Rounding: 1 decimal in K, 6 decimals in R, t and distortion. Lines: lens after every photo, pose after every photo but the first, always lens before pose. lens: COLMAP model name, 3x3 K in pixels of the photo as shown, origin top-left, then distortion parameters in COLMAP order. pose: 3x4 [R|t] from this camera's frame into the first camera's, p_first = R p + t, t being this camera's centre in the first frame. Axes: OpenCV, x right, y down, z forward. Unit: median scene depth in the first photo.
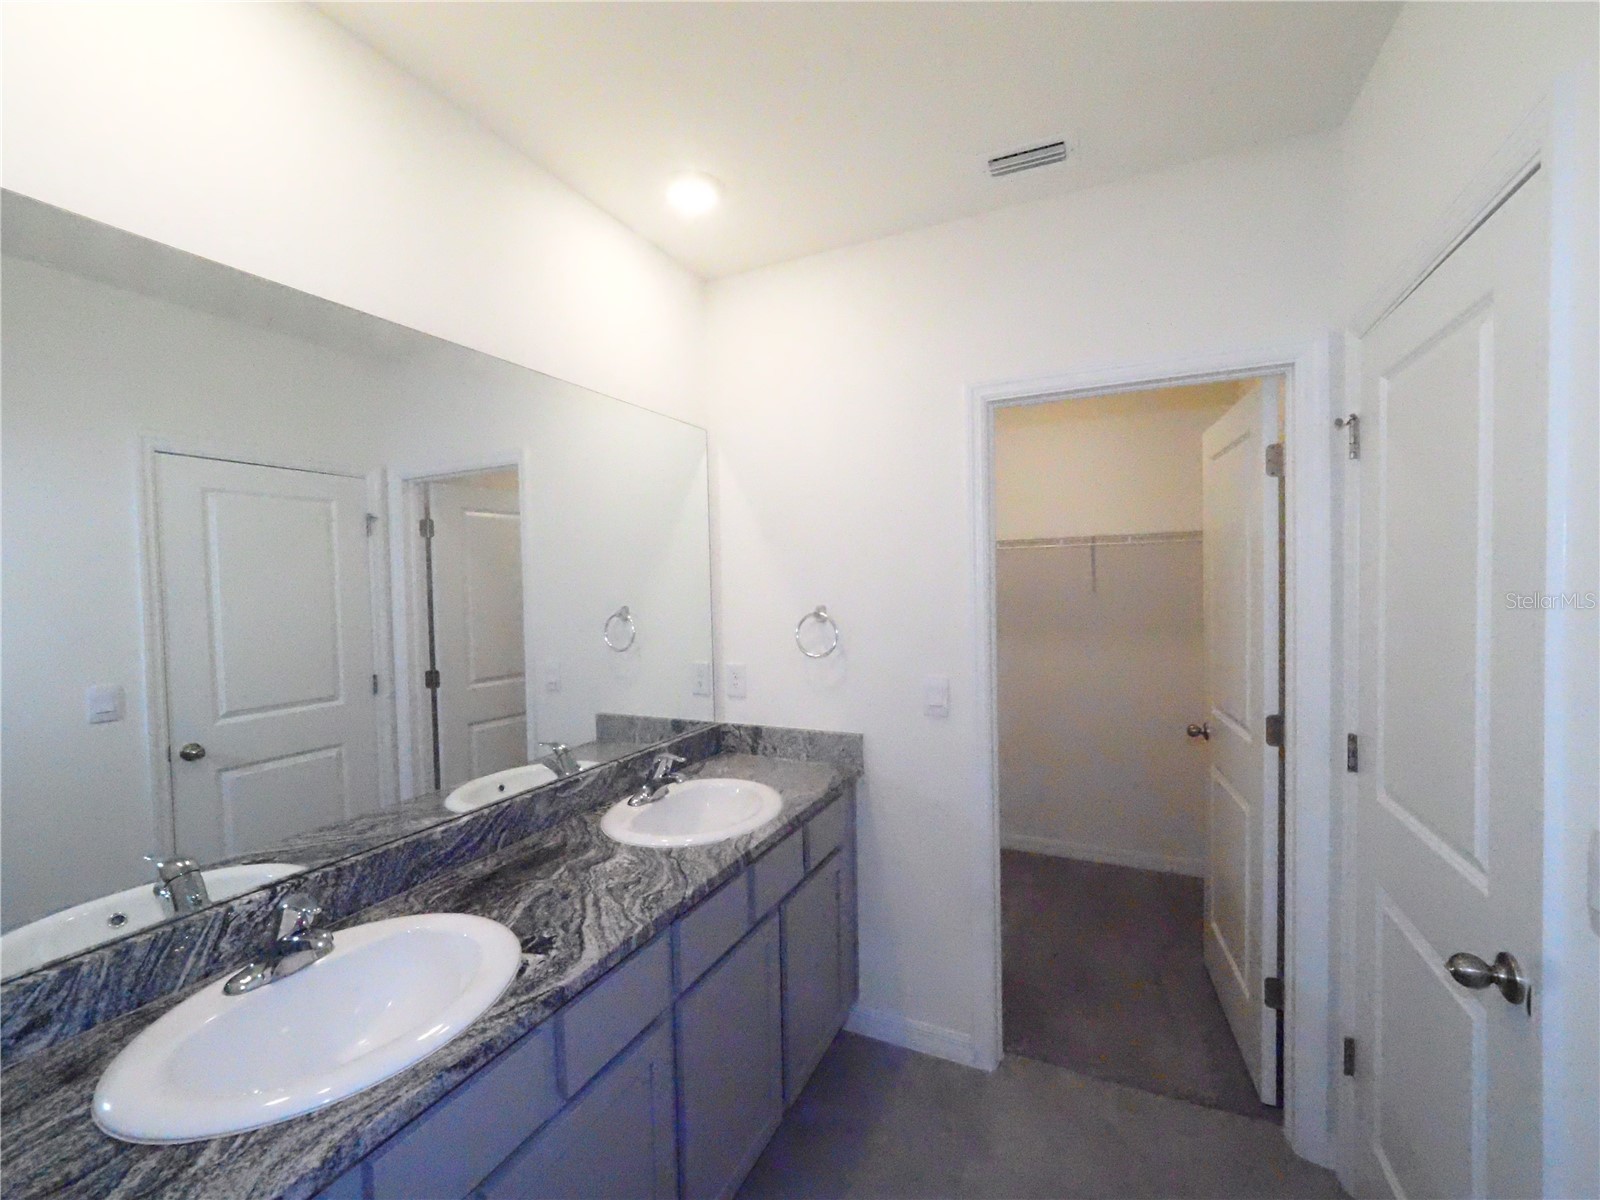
lens RADIAL K [[670.6, 0, 800.0], [0, 670.6, 600.0], [0, 0, 1]] dist [-0.007093, 0.000458]
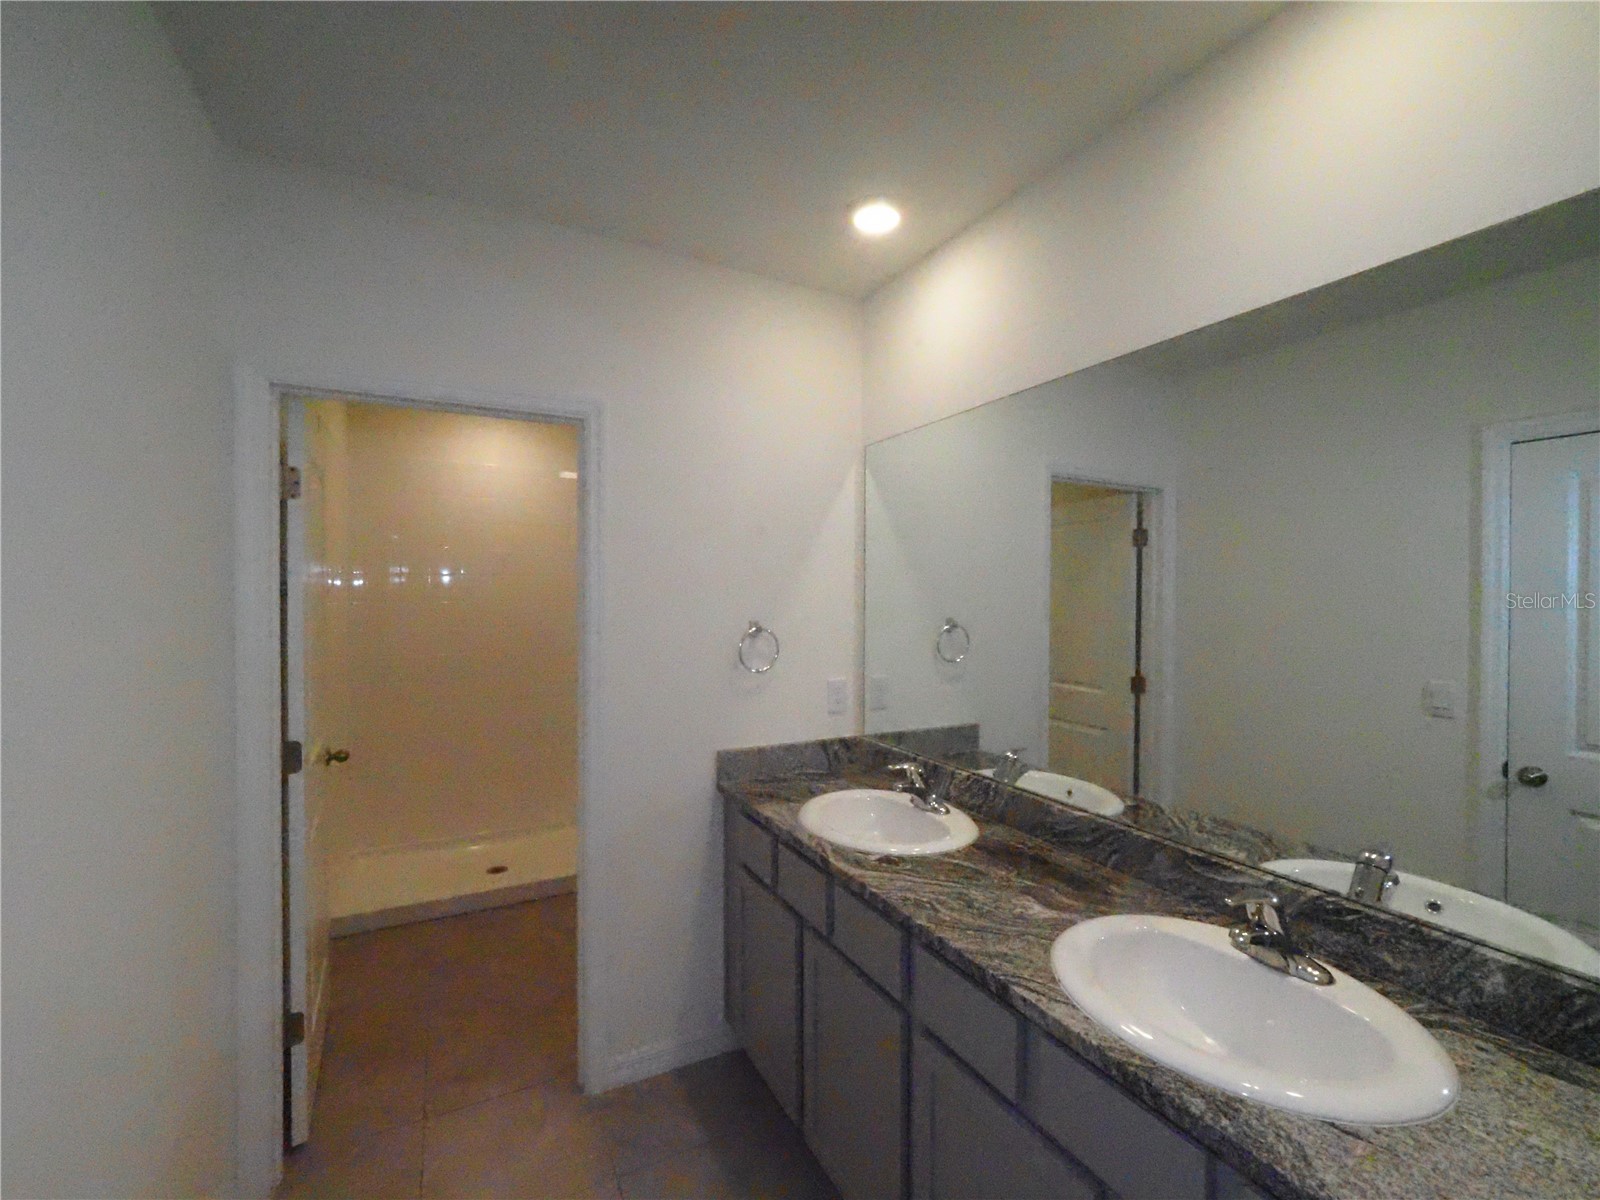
lens RADIAL K [[670.6, 0, 800.0], [0, 670.6, 600.0], [0, 0, 1]] dist [-0.007093, 0.000458]
pose [[-0.599017, 0.026244, -0.800306, 0.638140], [-0.008605, 0.999194, 0.039207, -0.053018], [0.800690, 0.030372, -0.598308, 1.319521]]
